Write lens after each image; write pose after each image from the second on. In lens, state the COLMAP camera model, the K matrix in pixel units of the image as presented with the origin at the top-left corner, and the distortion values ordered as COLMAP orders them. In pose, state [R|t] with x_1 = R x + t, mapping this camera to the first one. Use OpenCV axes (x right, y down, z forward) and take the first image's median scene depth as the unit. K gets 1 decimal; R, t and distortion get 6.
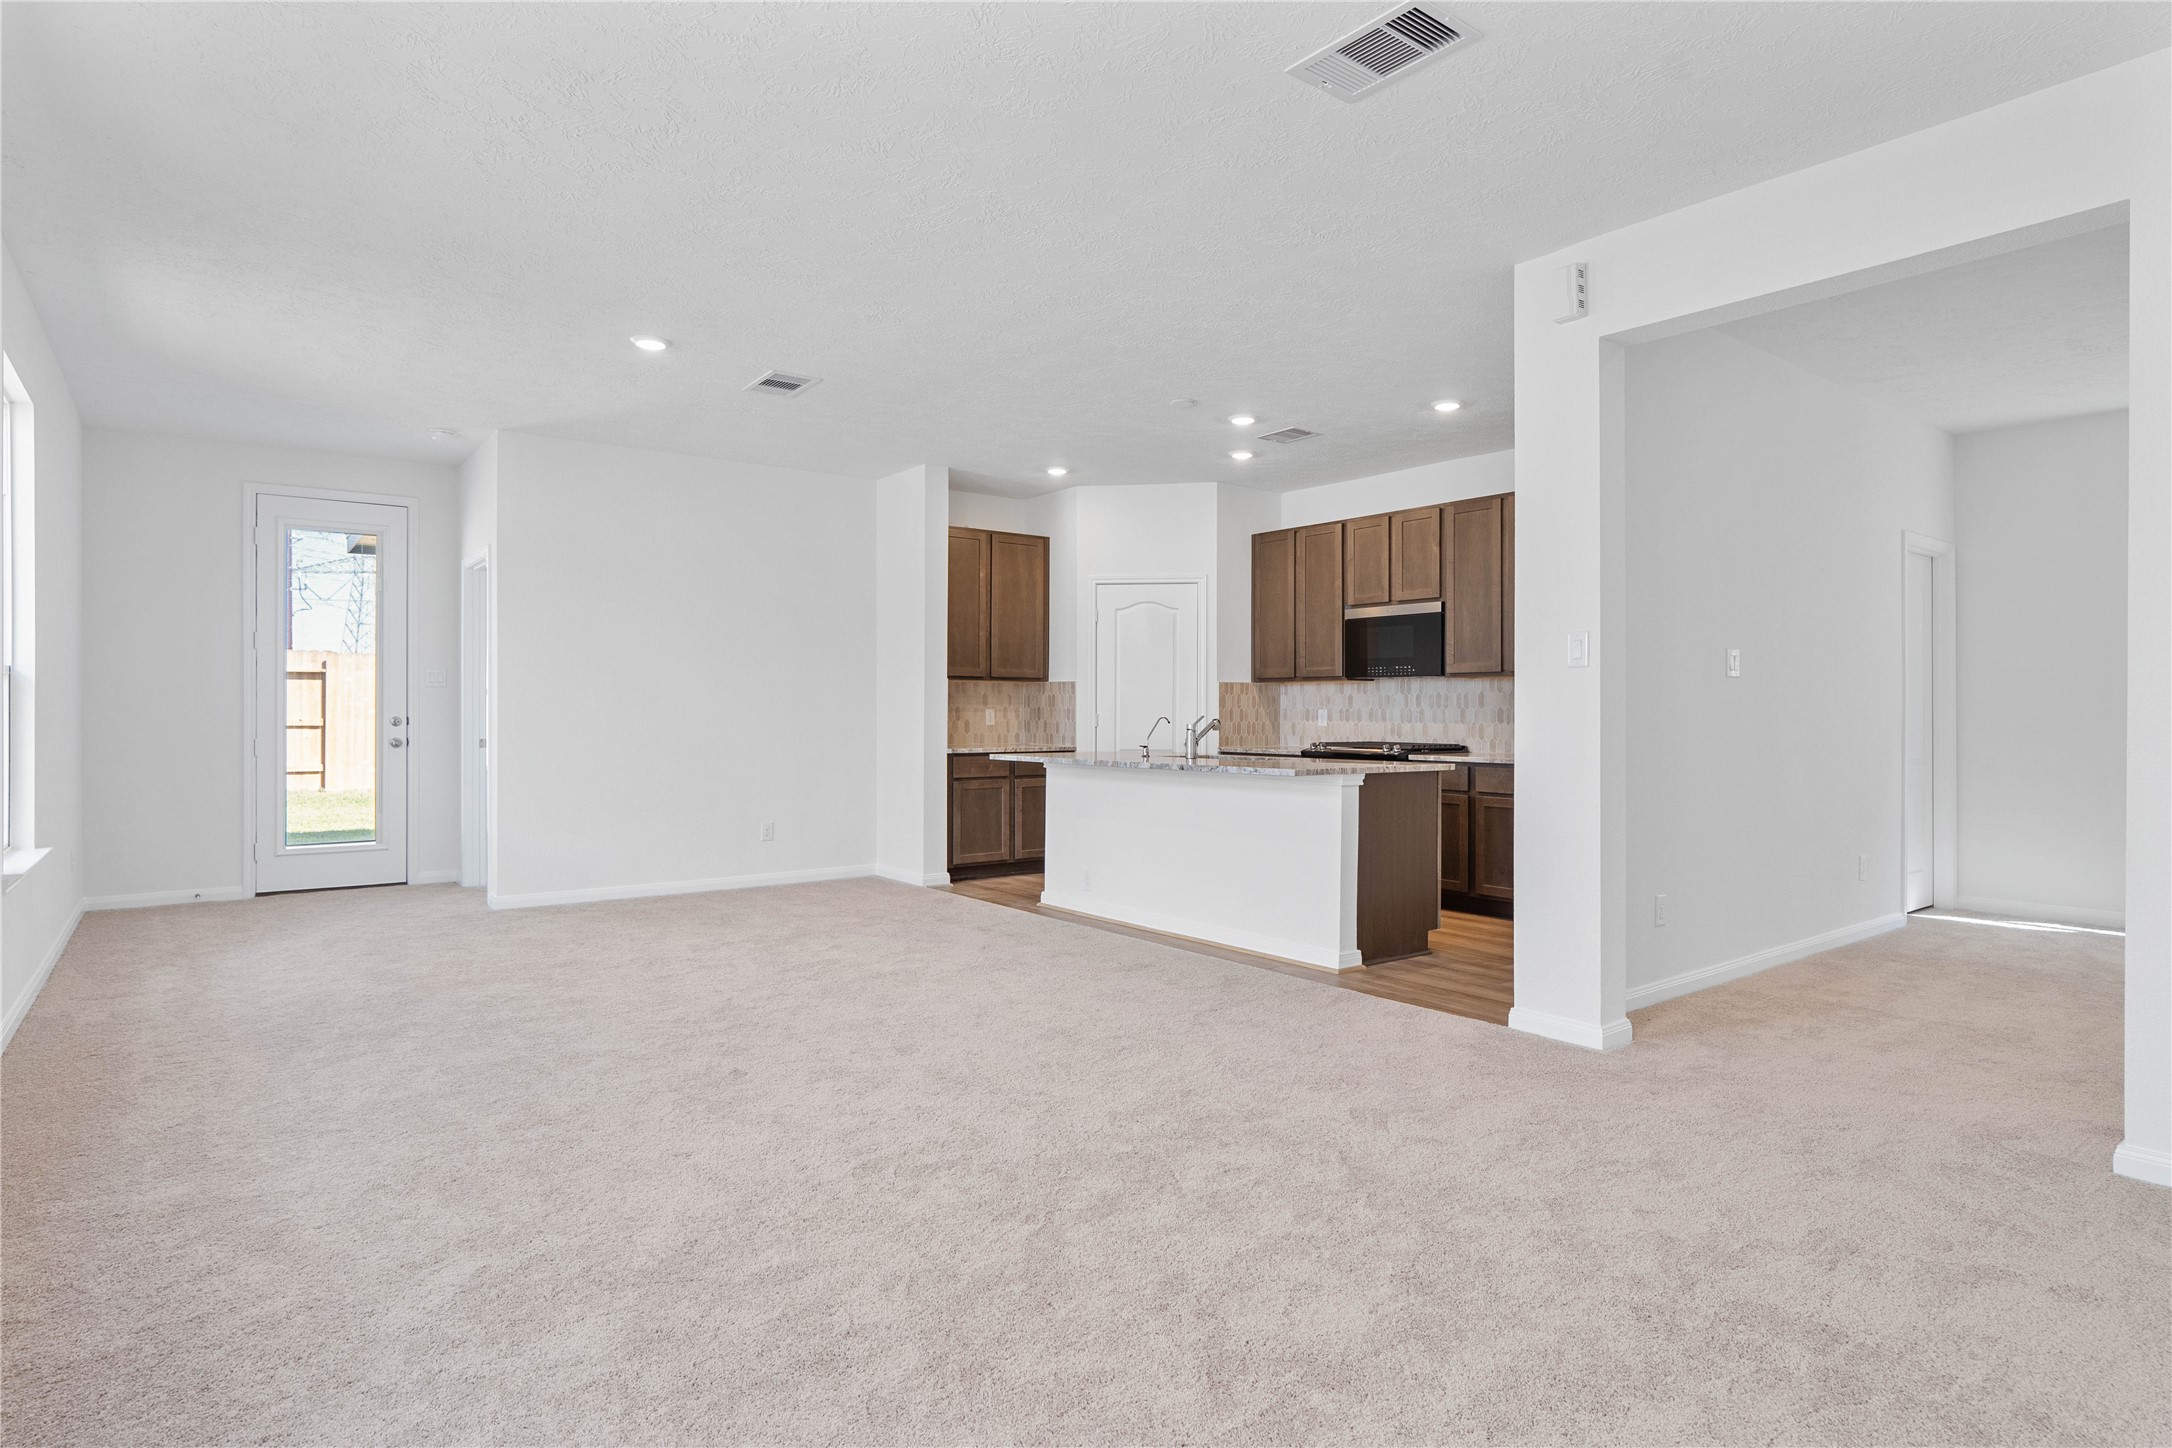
lens RADIAL K [[1167.3, 0, 1086.0], [0, 1167.3, 724.0], [0, 0, 1]] dist [-0.001470, -0.000195]
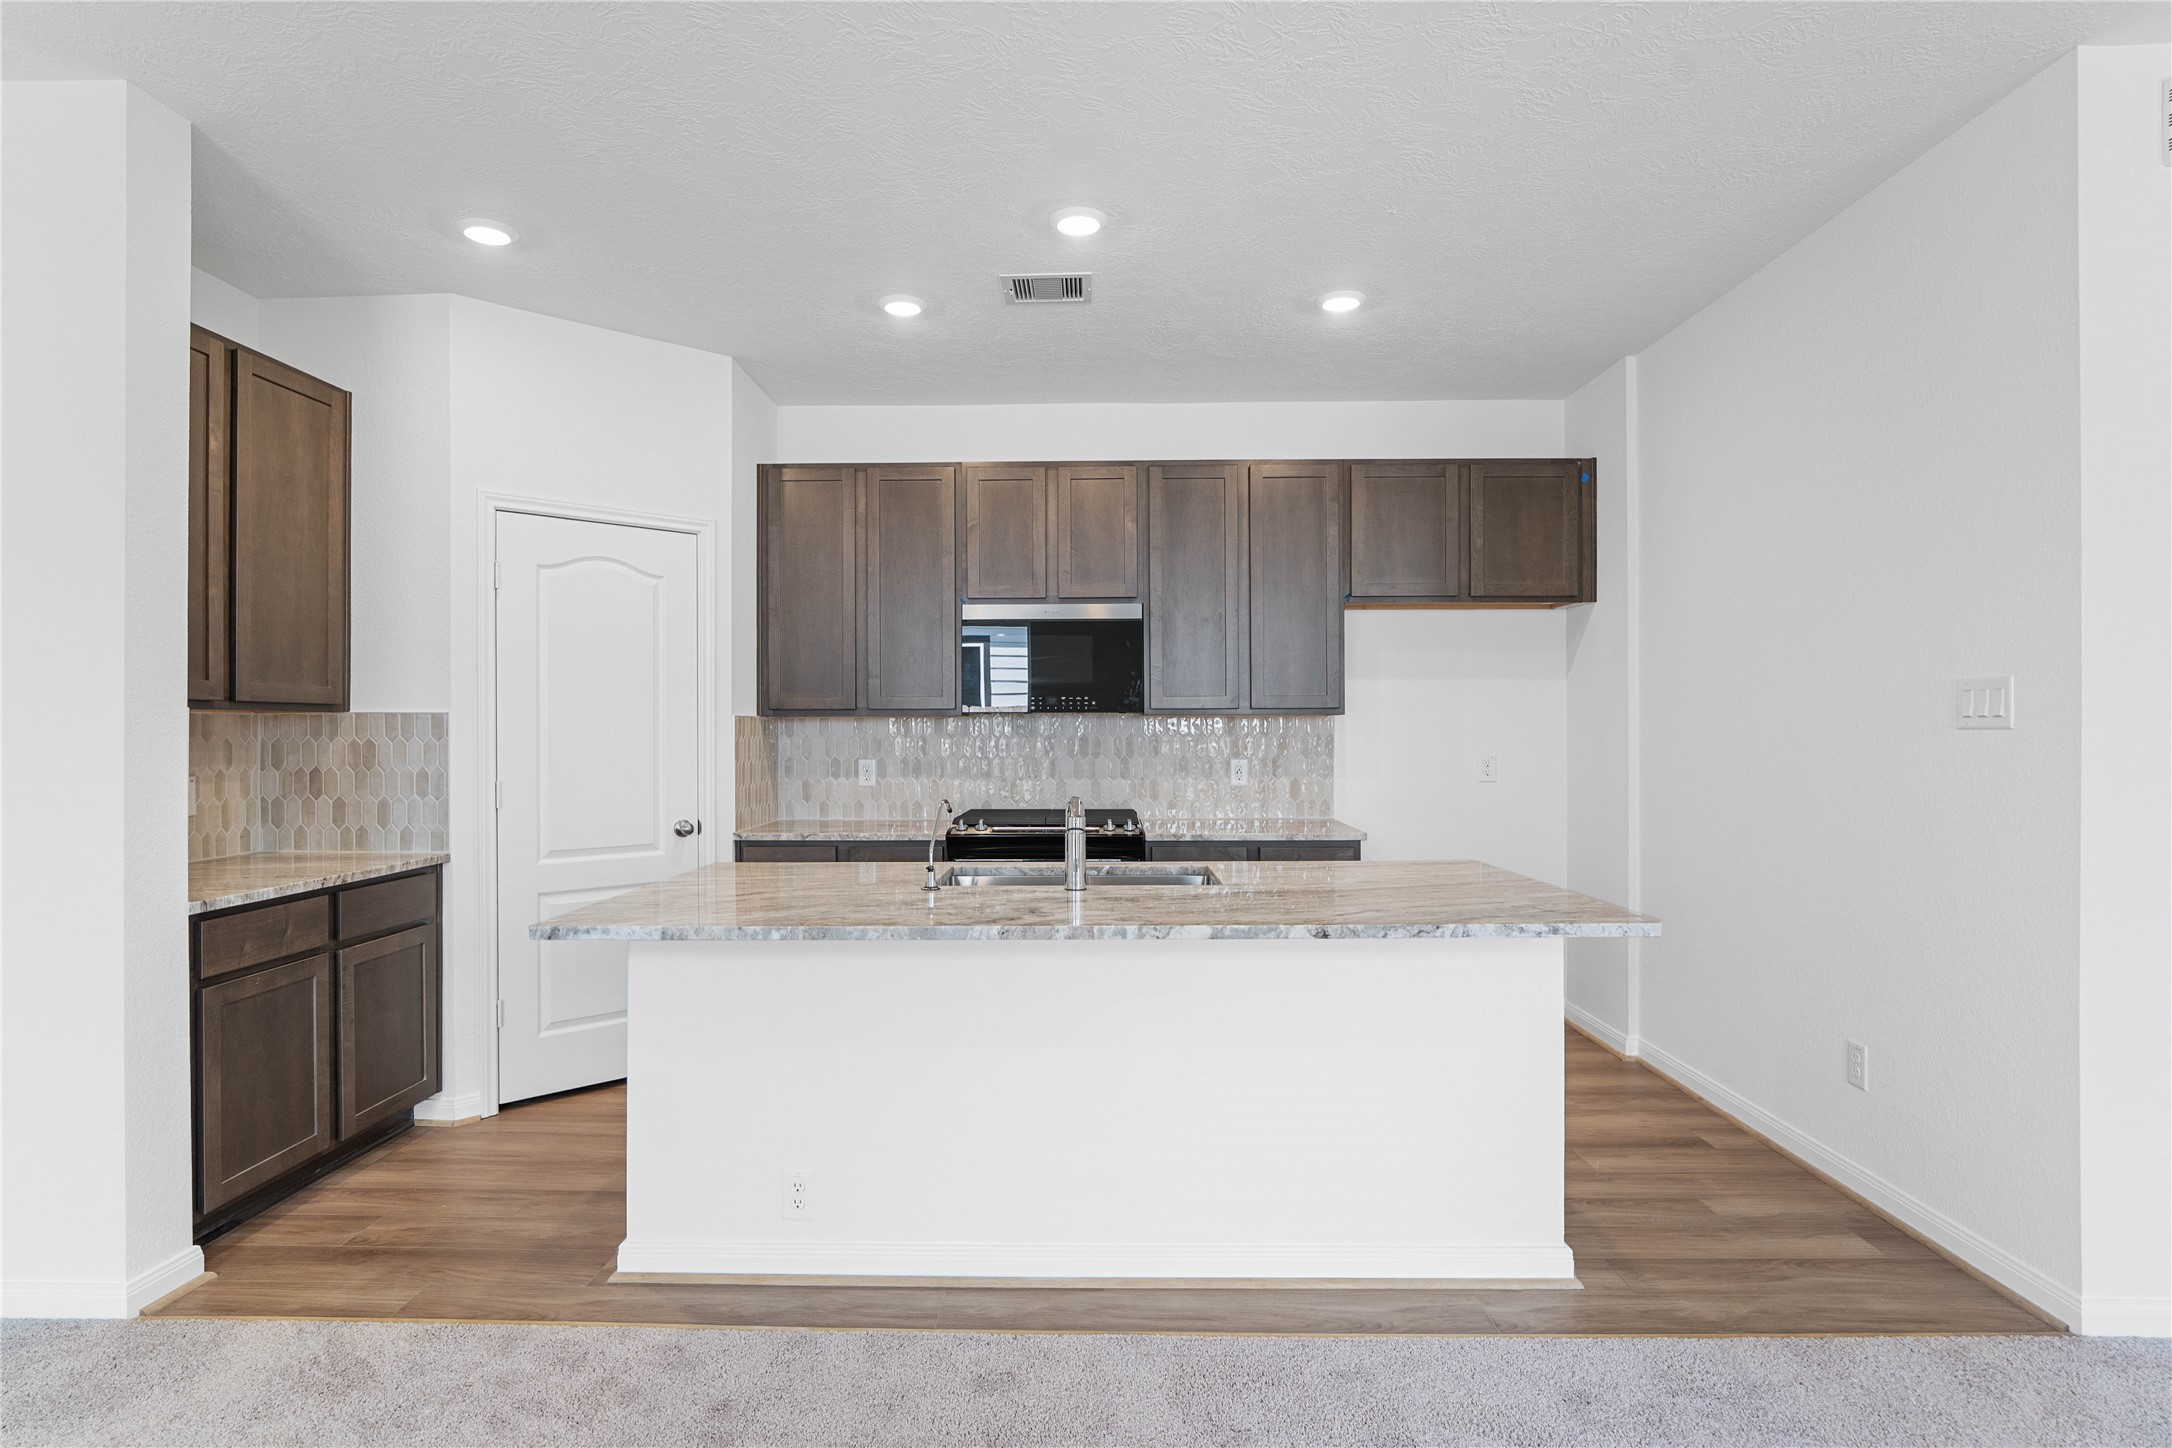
lens RADIAL K [[1123.1, 0, 1086.0], [0, 1123.1, 724.0], [0, 0, 1]] dist [-0.014845, 0.000229]
pose [[0.626737, -0.002266, 0.779227, -0.203156], [0.012915, 0.999889, -0.007479, -0.026431], [-0.779124, 0.014751, 0.626697, 0.543734]]
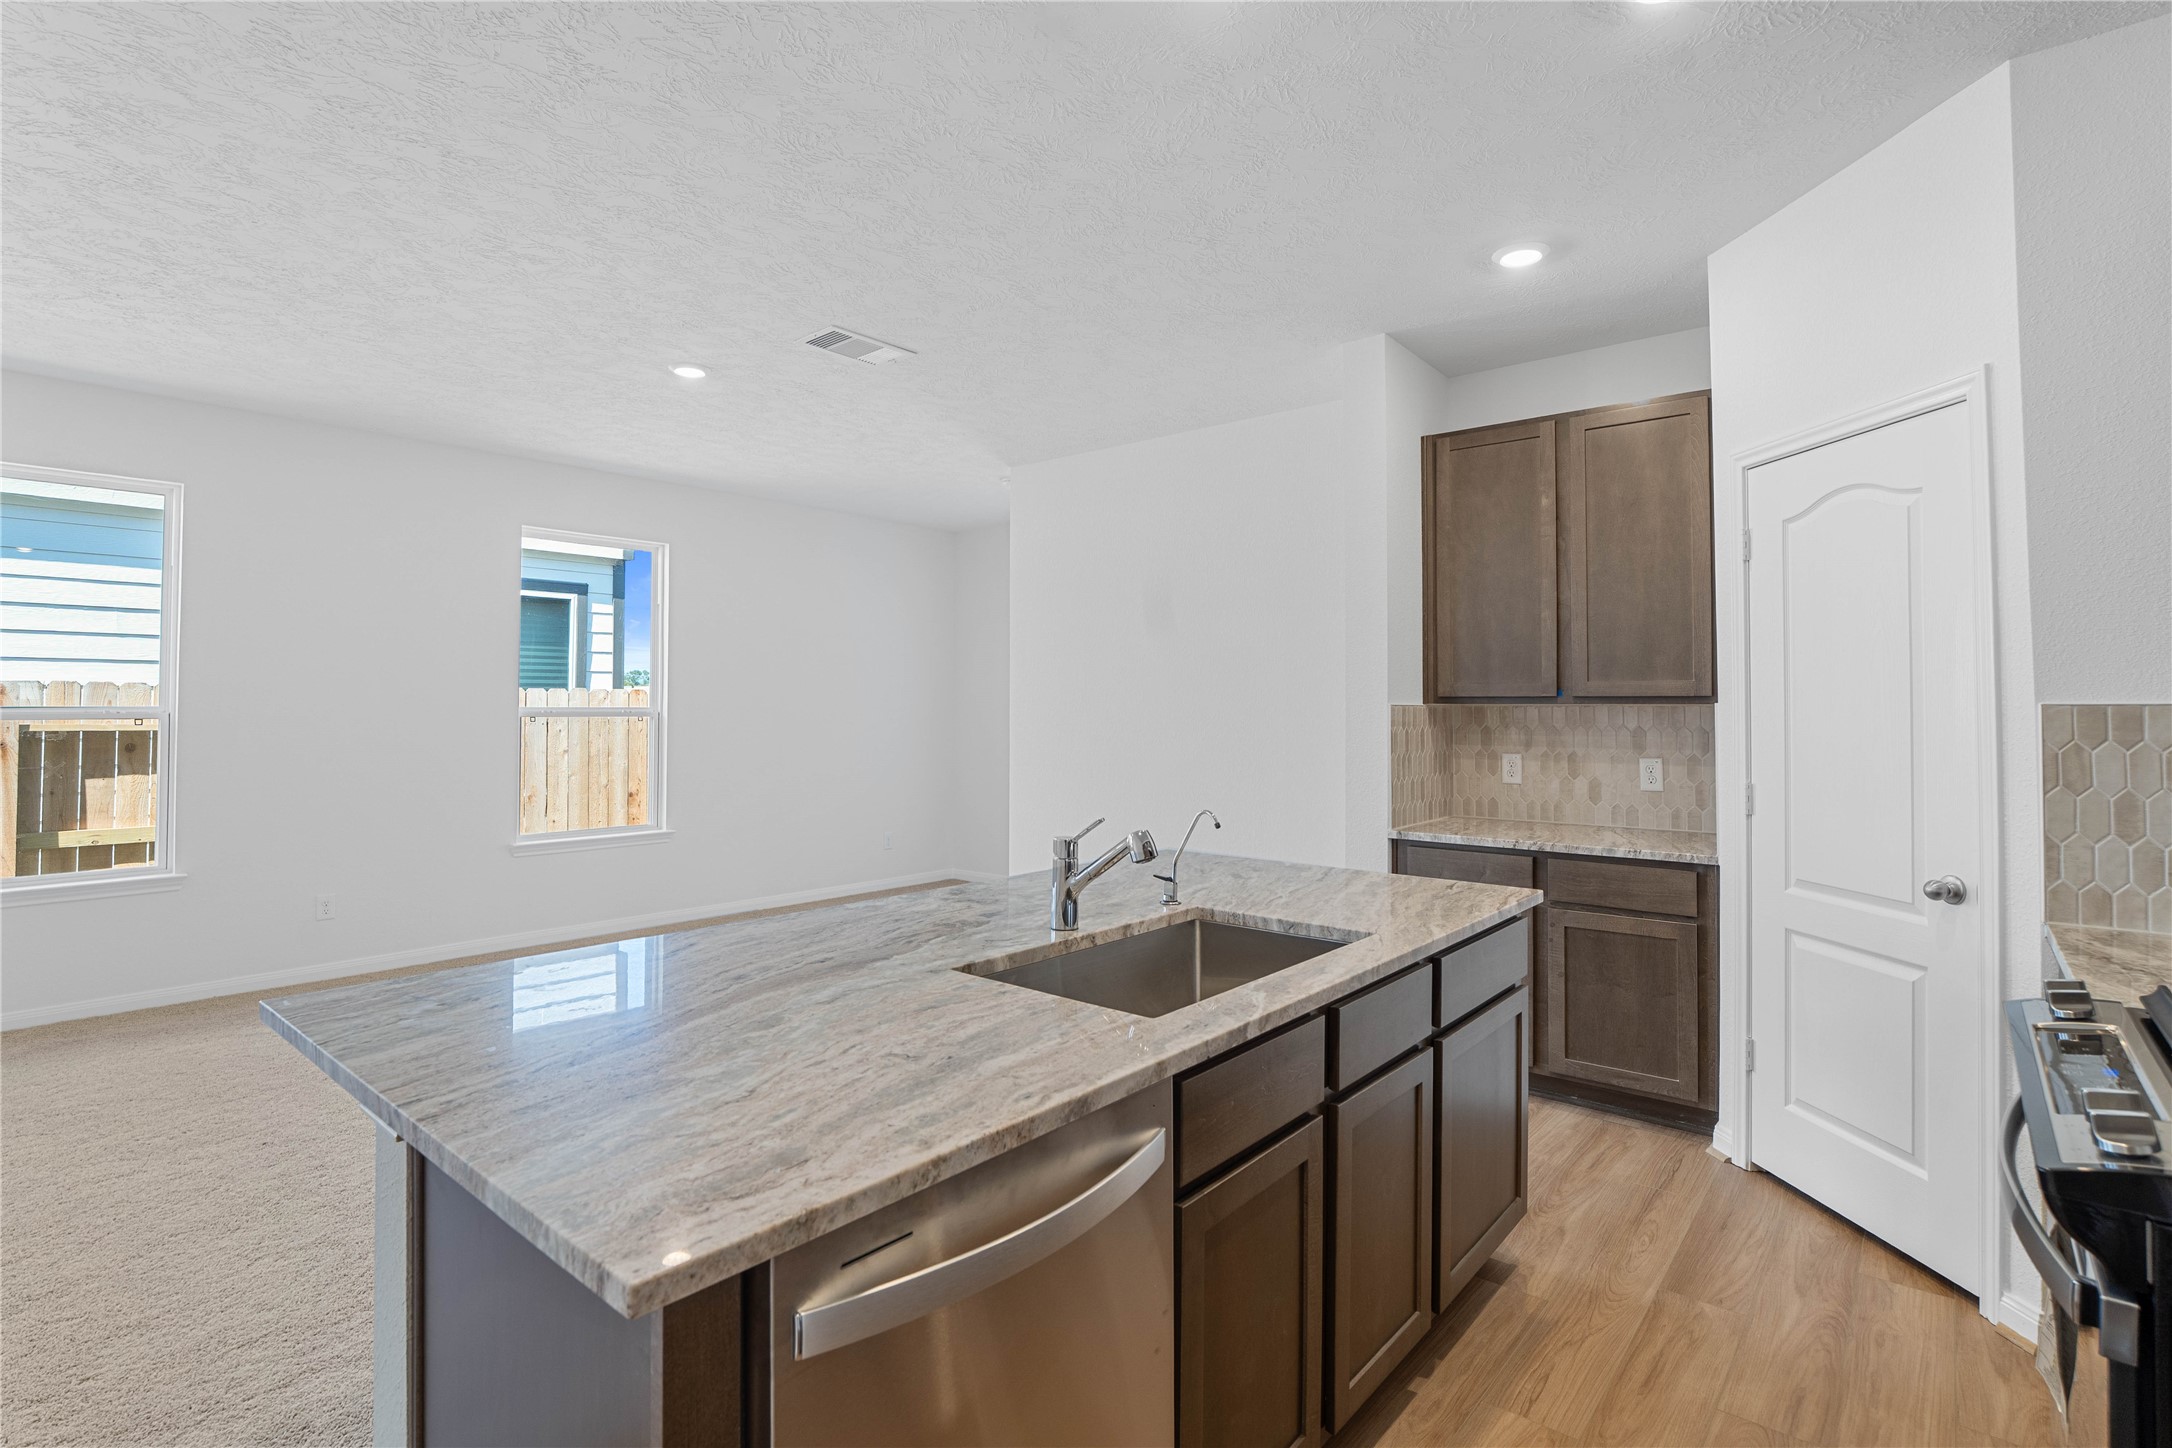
lens RADIAL K [[1022.2, 0, 1088.3], [0, 1022.2, 690.6], [0, 0, 1]] dist [0.000062, 0.000030]
pose [[0.205795, -0.024391, -0.978291, 0.320343], [-0.010166, 0.999582, -0.027060, -0.029857], [0.978542, 0.015514, 0.205462, 0.721226]]
